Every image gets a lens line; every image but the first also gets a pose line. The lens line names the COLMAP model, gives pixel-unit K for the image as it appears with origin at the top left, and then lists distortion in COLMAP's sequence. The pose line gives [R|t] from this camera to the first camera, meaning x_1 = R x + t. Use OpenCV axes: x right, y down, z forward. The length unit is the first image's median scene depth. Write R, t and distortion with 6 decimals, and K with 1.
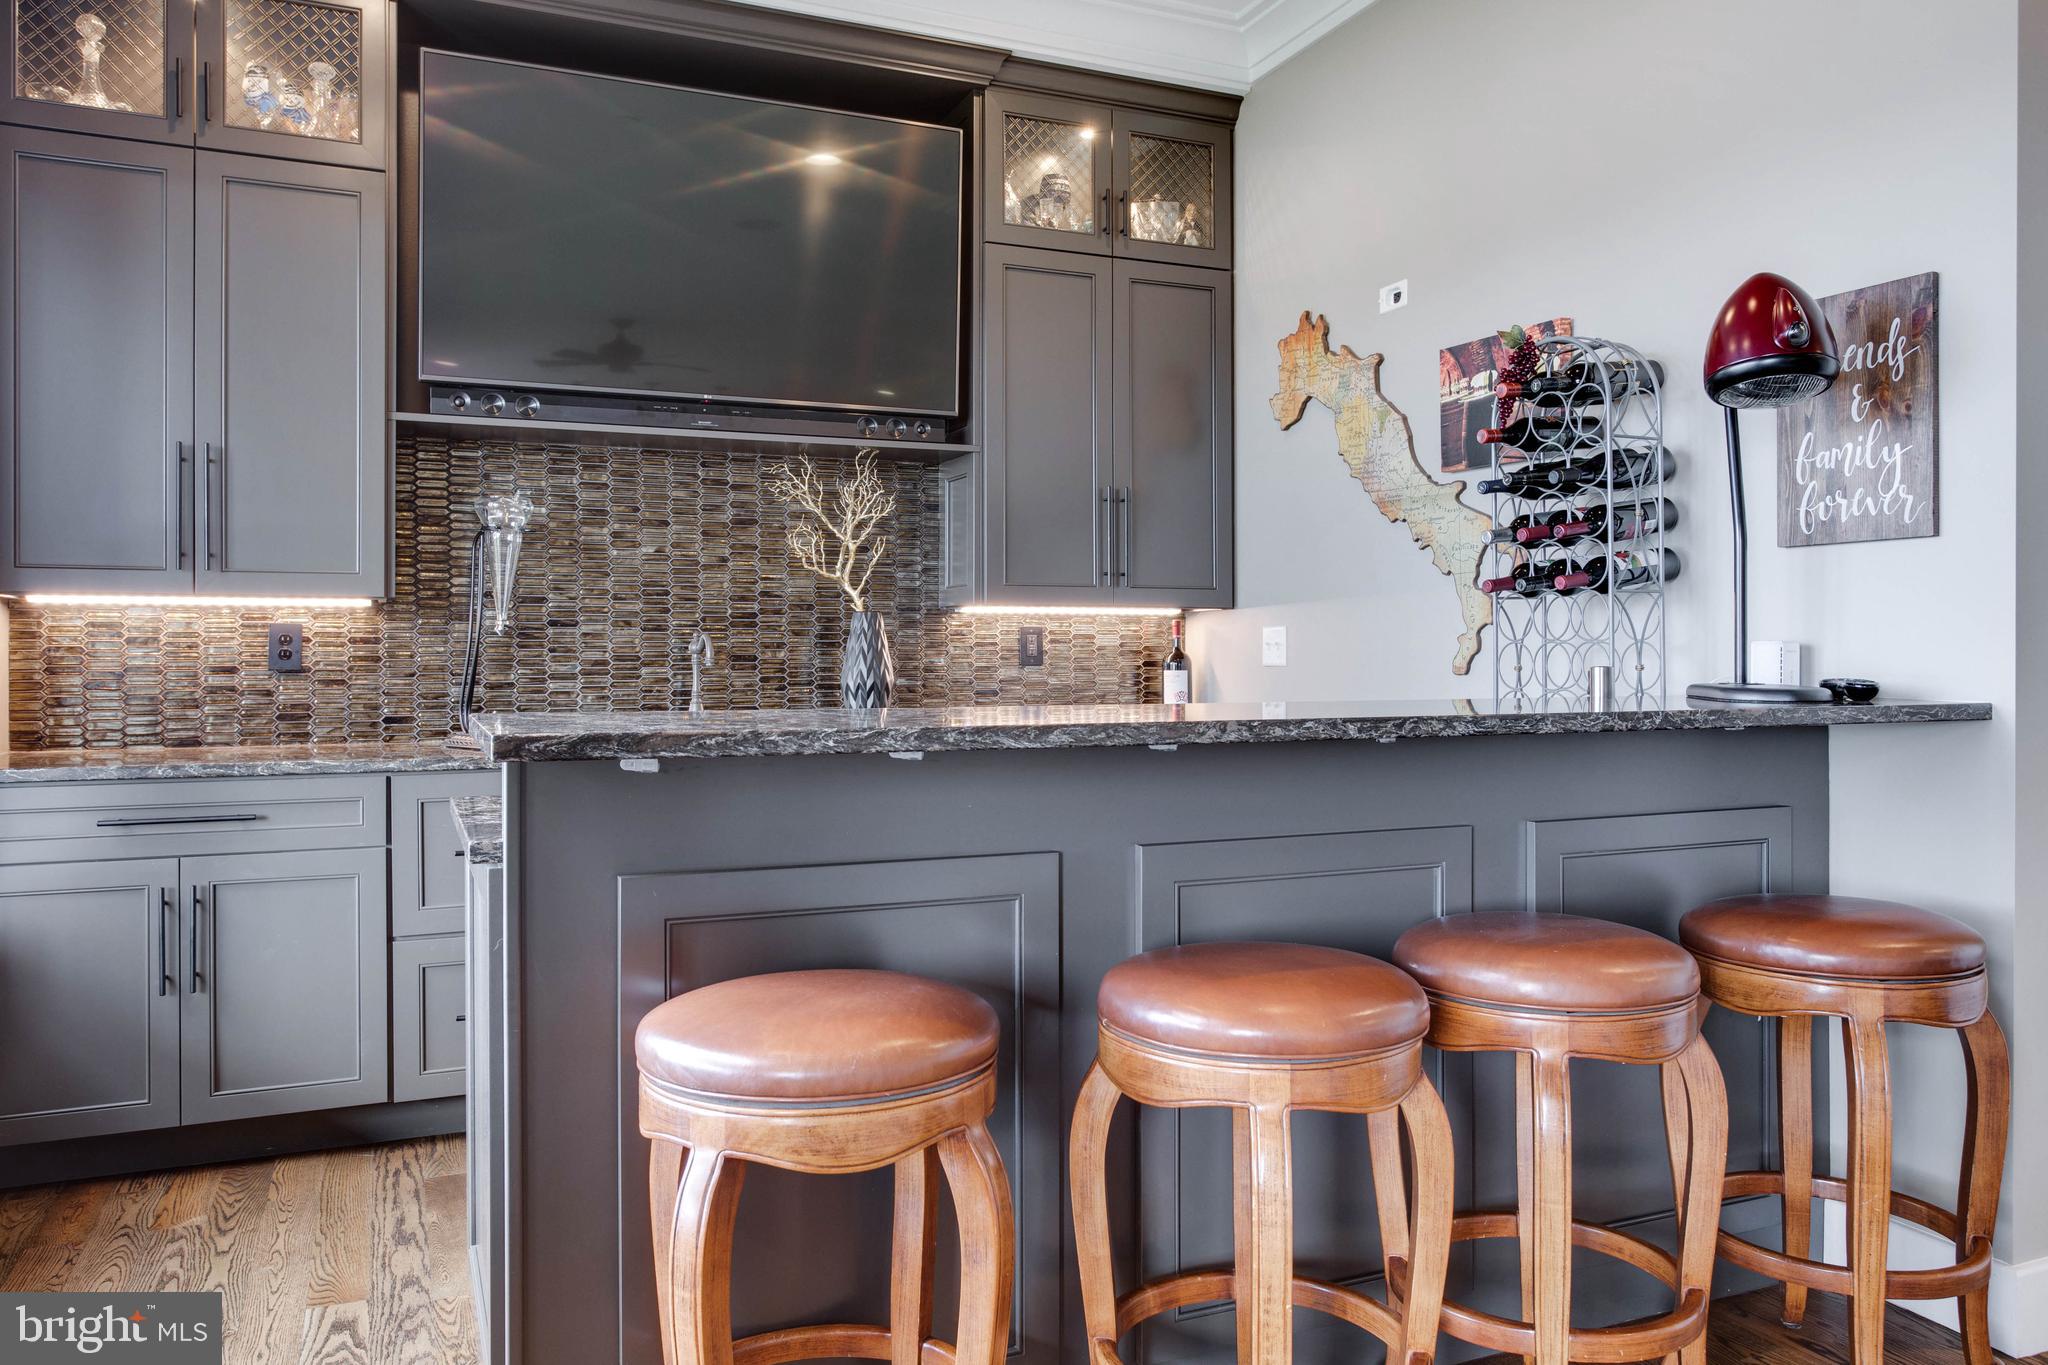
lens RADIAL K [[1466.1, 0, 1023.8], [0, 1466.1, 664.3], [0, 0, 1]] dist [-0.009422, 0.001677]
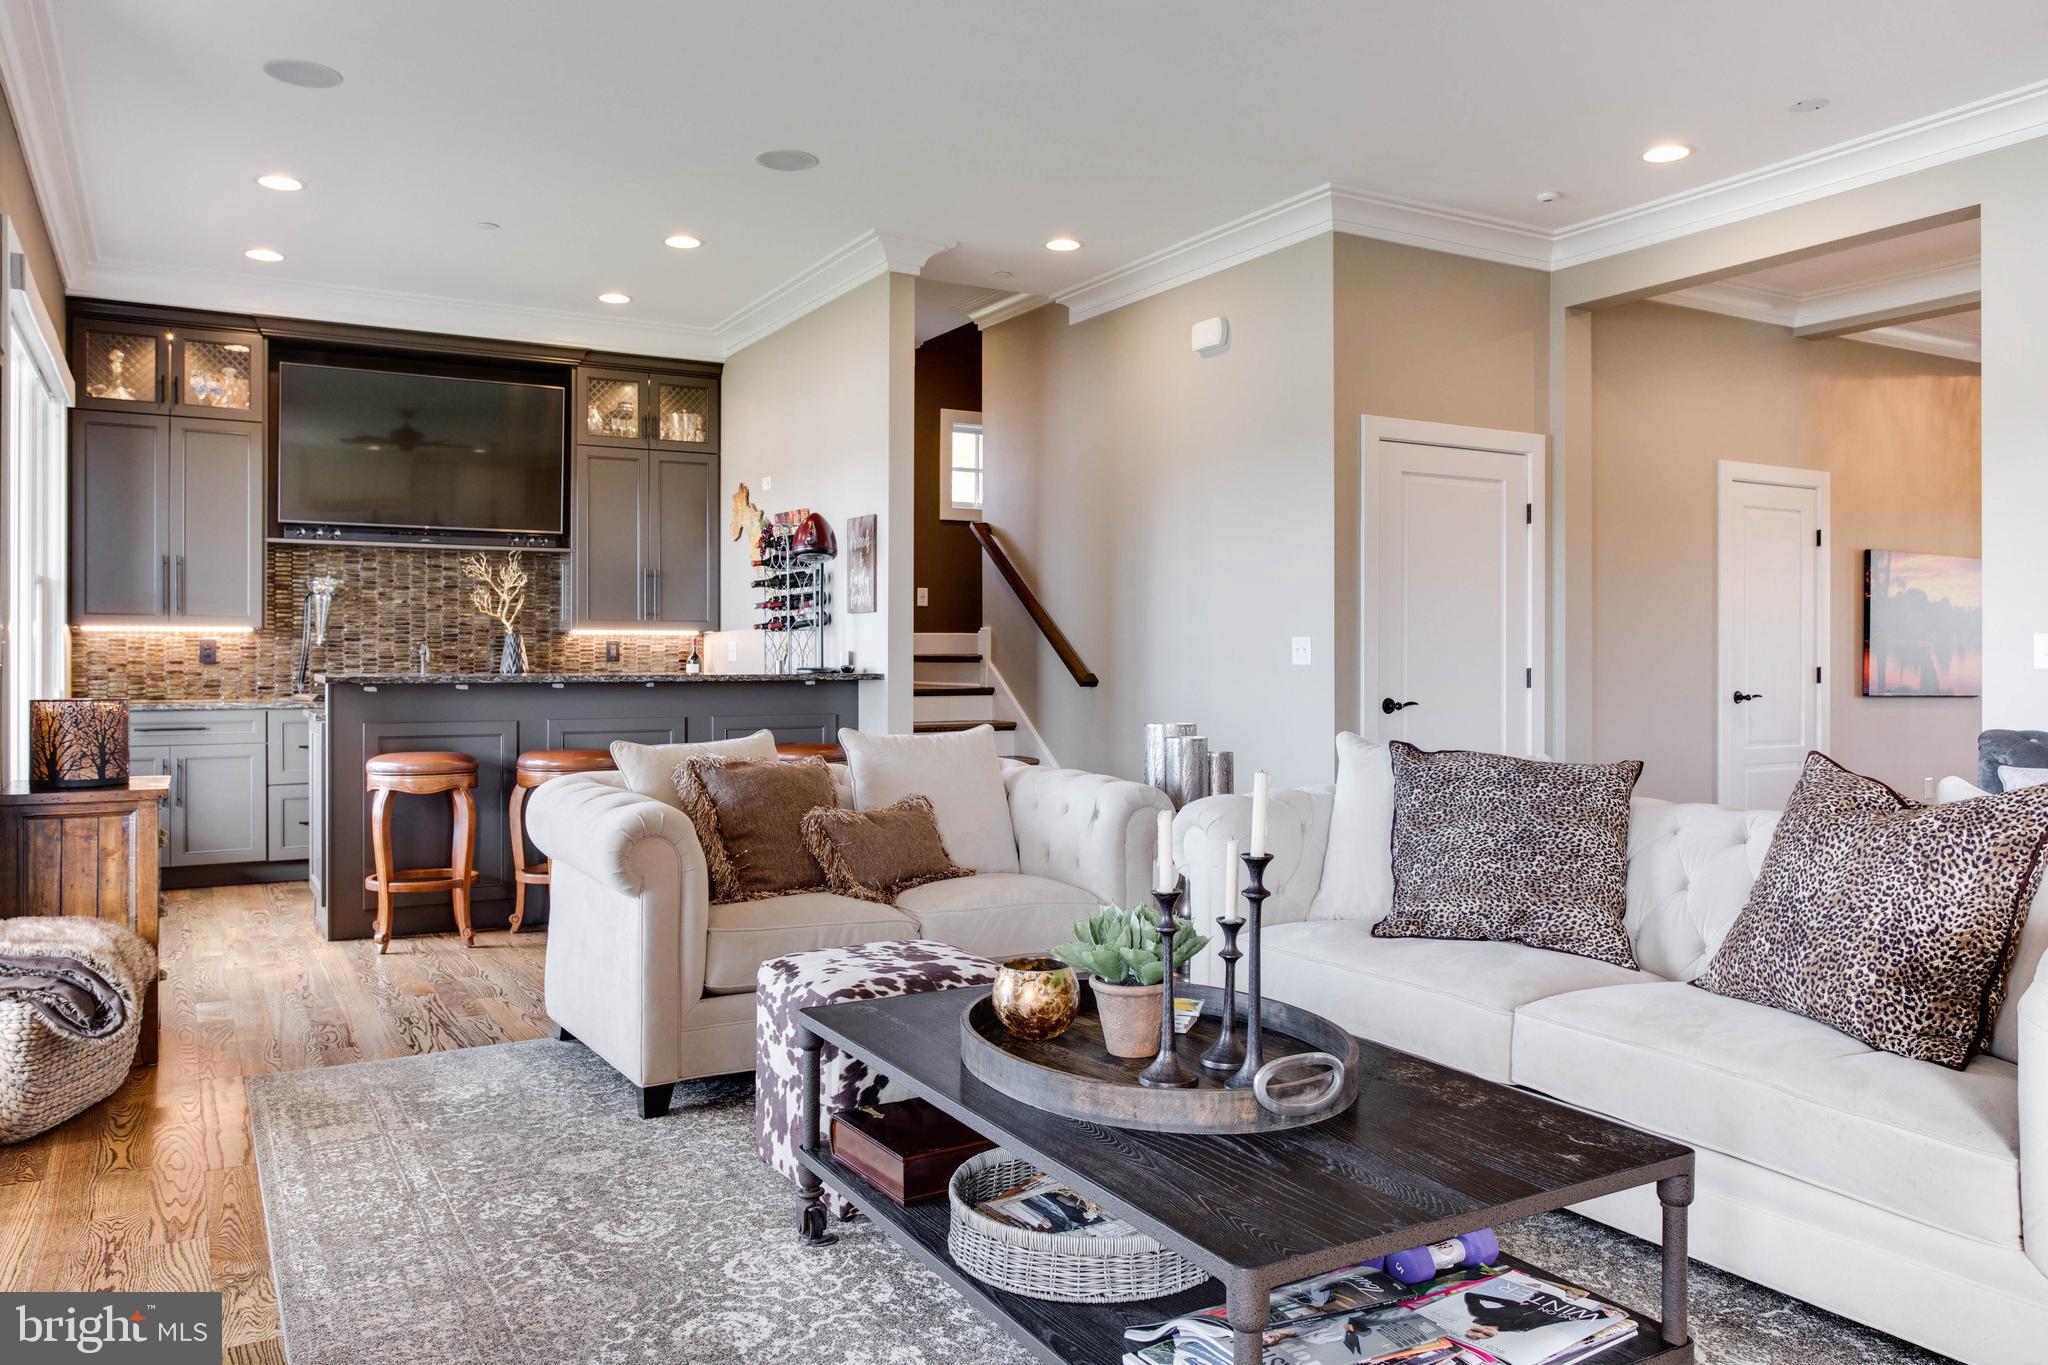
lens RADIAL K [[1464.2, 0, 1015.0], [0, 1464.2, 668.2], [0, 0, 1]] dist [-0.013763, 0.008987]
pose [[0.993994, 0.000808, 0.109434, 0.361147], [-0.000787, 1.000000, -0.000236, 0.010694], [-0.109434, 0.000148, 0.993994, -1.064548]]
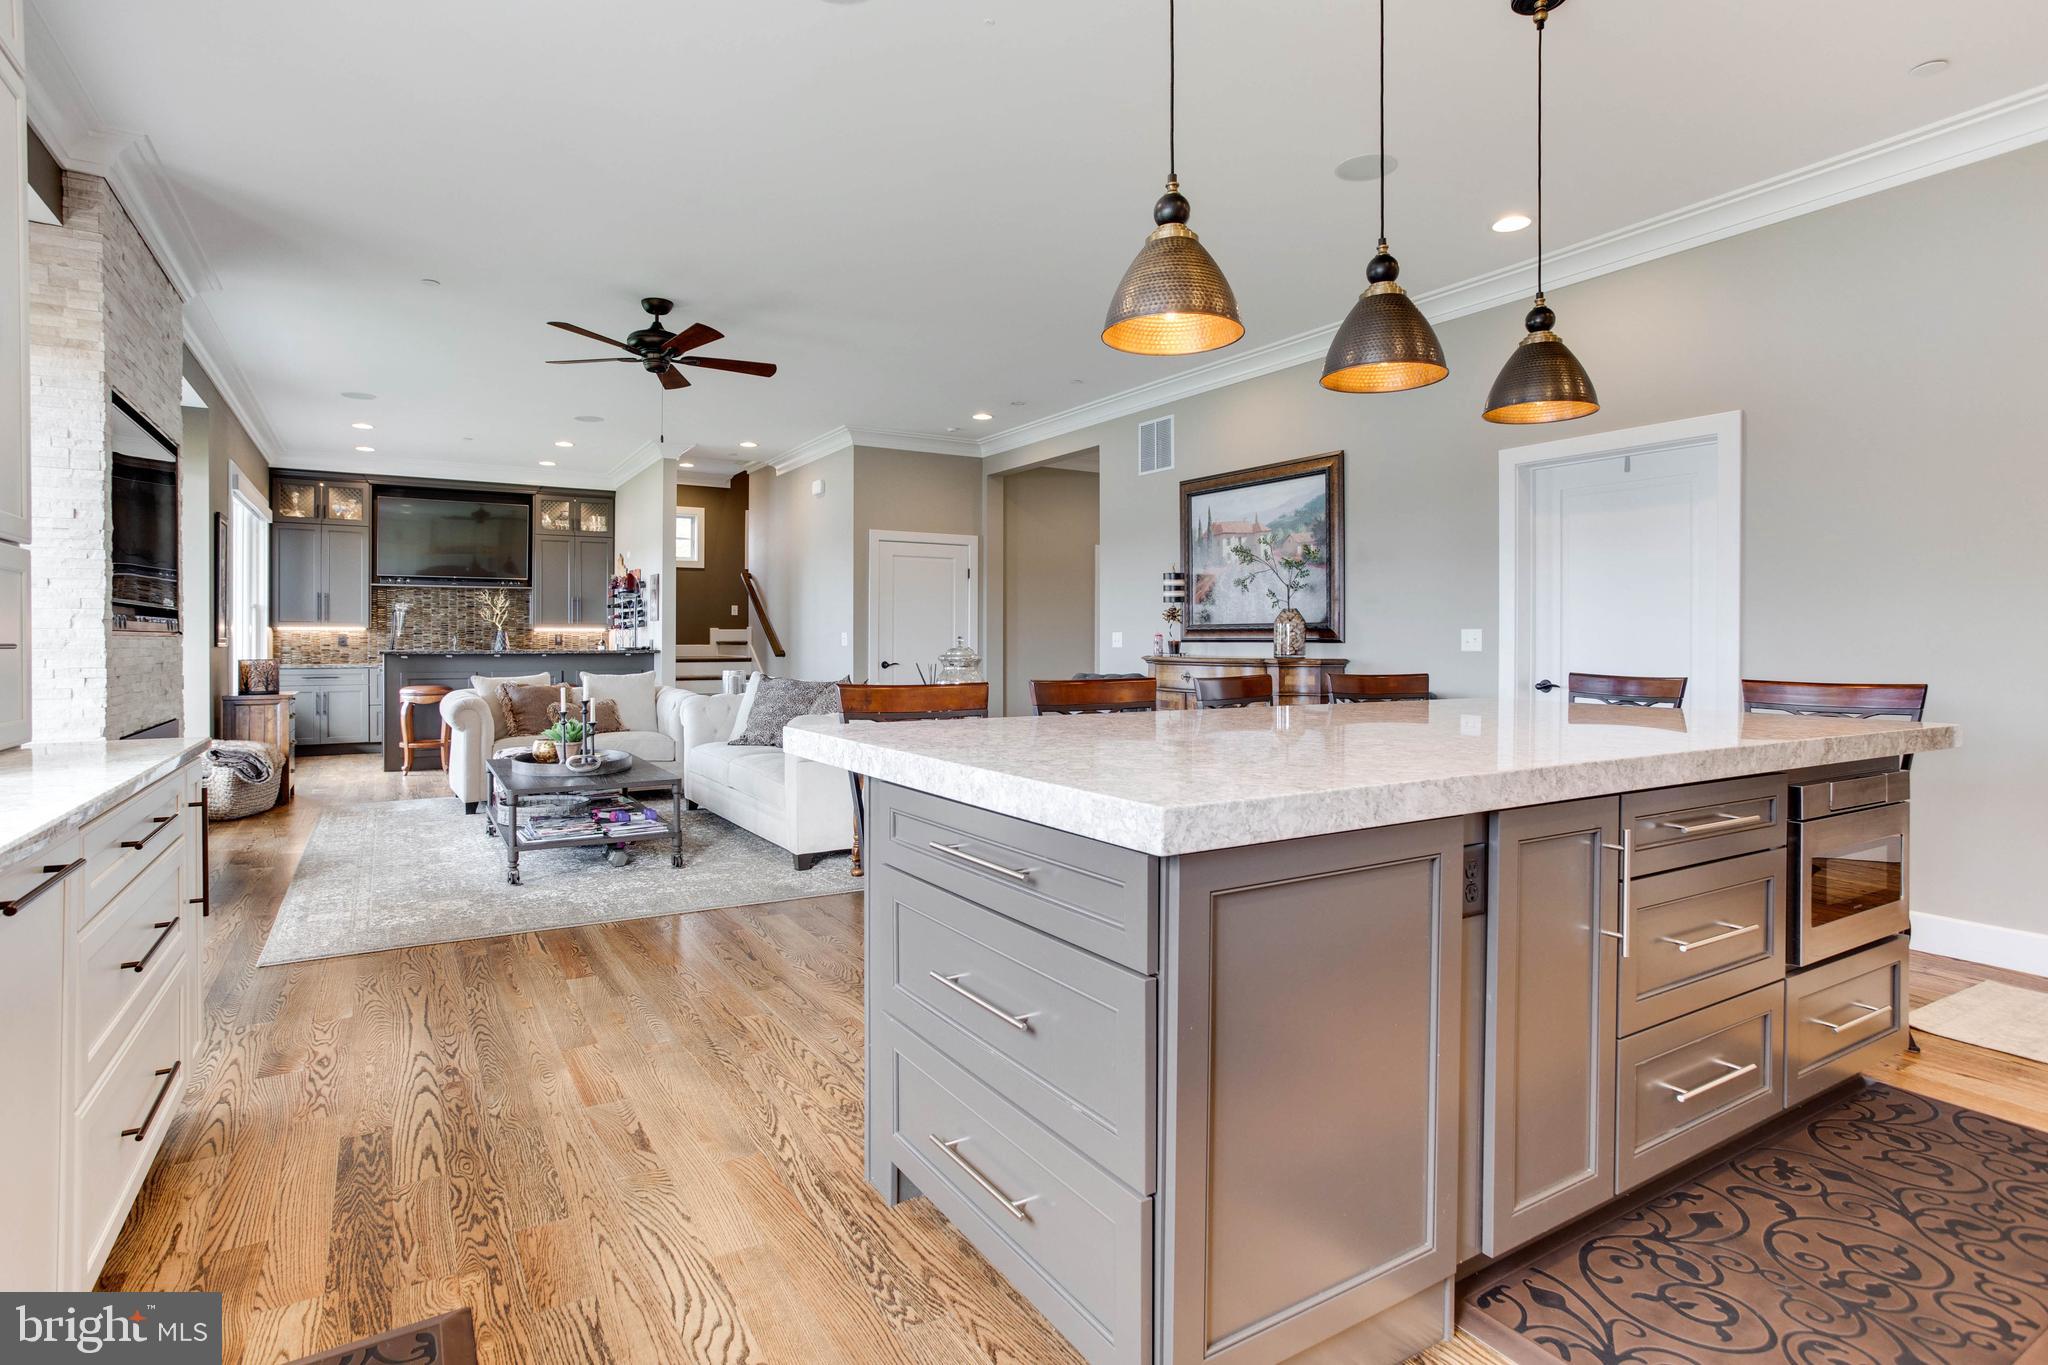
lens RADIAL K [[1026.1, 0, 994.2], [0, 1026.1, 646.7], [0, 0, 1]] dist [-0.014274, 0.003262]
pose [[0.992264, 0.000340, 0.124143, 0.882991], [0.000118, 0.999993, -0.003685, 0.017688], [-0.124144, 0.003672, 0.992257, -1.917105]]
